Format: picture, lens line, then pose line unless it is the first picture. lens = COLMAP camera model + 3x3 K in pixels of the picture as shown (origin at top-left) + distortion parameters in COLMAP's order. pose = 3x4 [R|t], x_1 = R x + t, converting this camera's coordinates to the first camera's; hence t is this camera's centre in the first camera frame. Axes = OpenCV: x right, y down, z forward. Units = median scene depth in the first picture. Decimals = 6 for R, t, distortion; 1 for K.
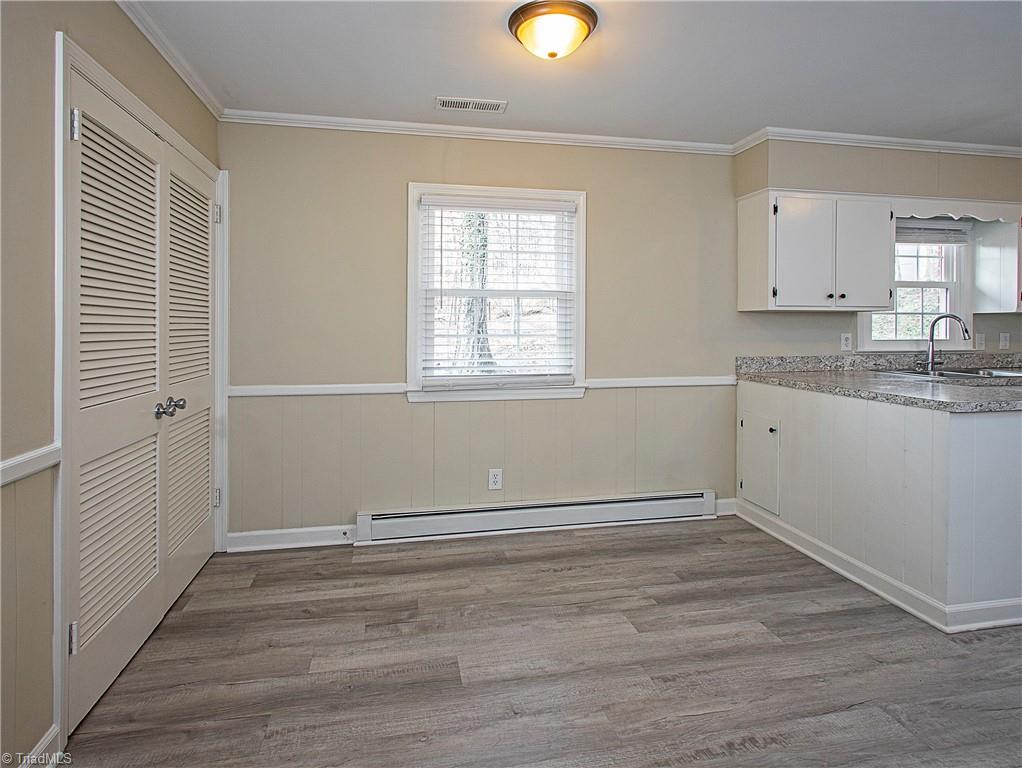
lens RADIAL K [[561.9, 0, 505.3], [0, 561.9, 337.9], [0, 0, 1]] dist [-0.004460, -0.002645]
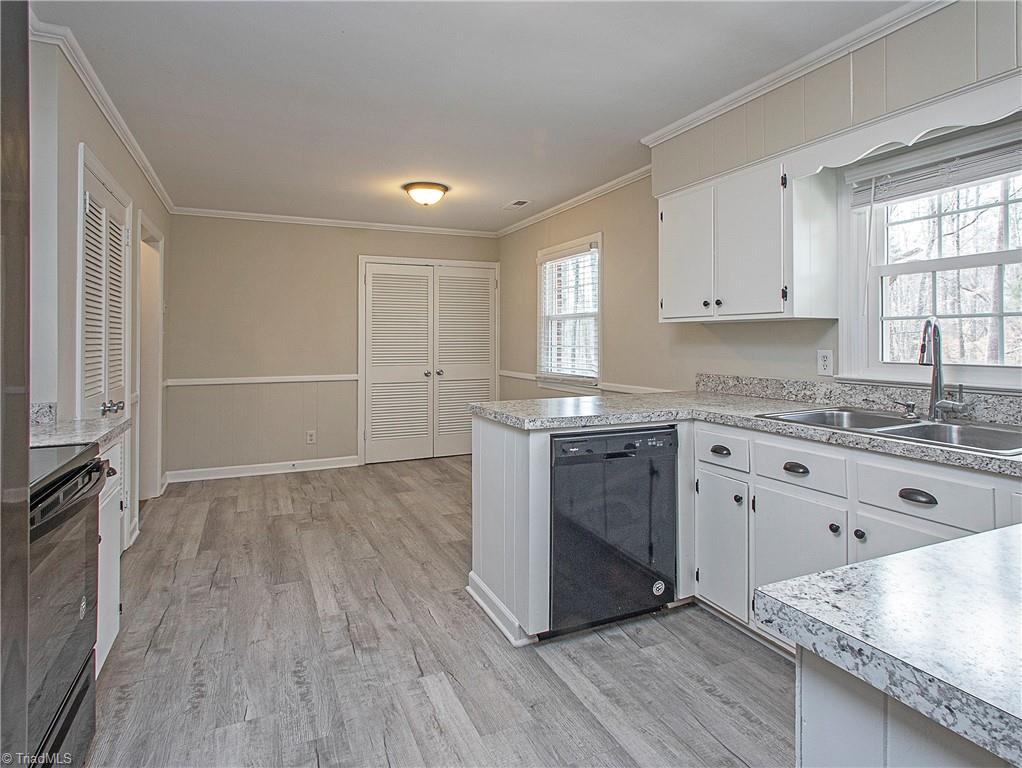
lens RADIAL K [[561.9, 0, 501.9], [0, 561.9, 342.7], [0, 0, 1]] dist [-0.004460, -0.002645]
pose [[0.233652, 0.007025, -0.972295, 1.209714], [-0.013188, 0.999905, 0.004055, -0.014838], [0.972231, 0.011875, 0.233722, 0.466422]]
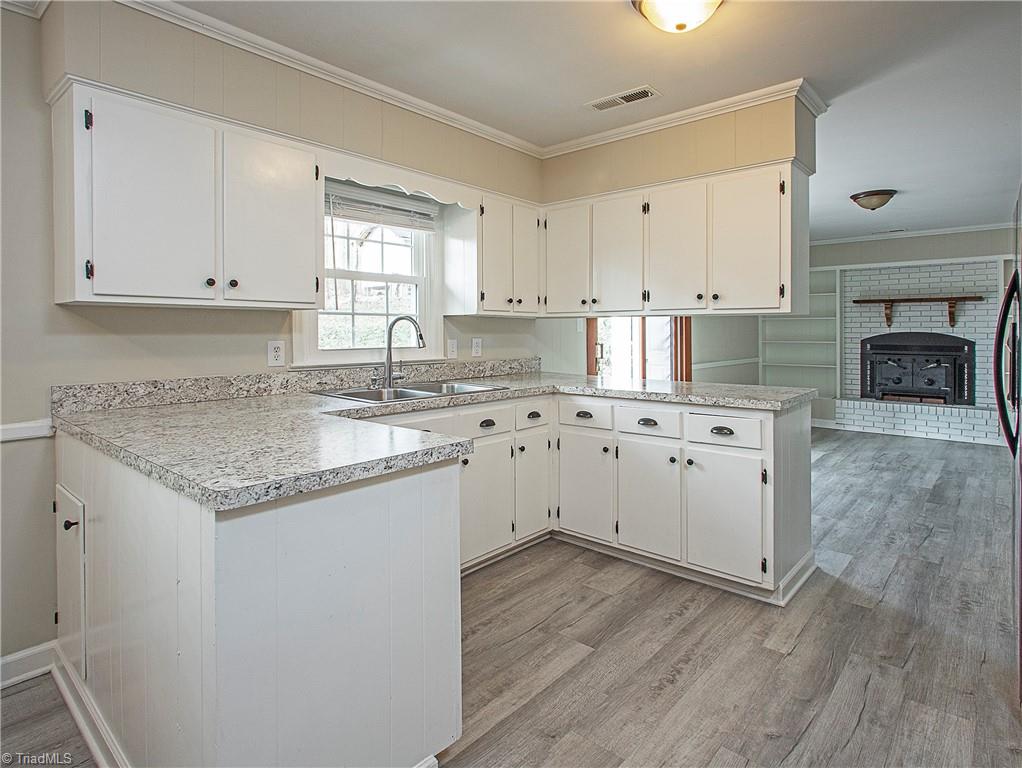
lens RADIAL K [[561.9, 0, 523.1], [0, 561.9, 343.7], [0, 0, 1]] dist [-0.004460, -0.002645]
pose [[0.782371, -0.013022, 0.622677, 0.425042], [0.009480, 0.999915, 0.008999, -0.008248], [-0.622741, -0.001138, 0.782428, 0.274000]]
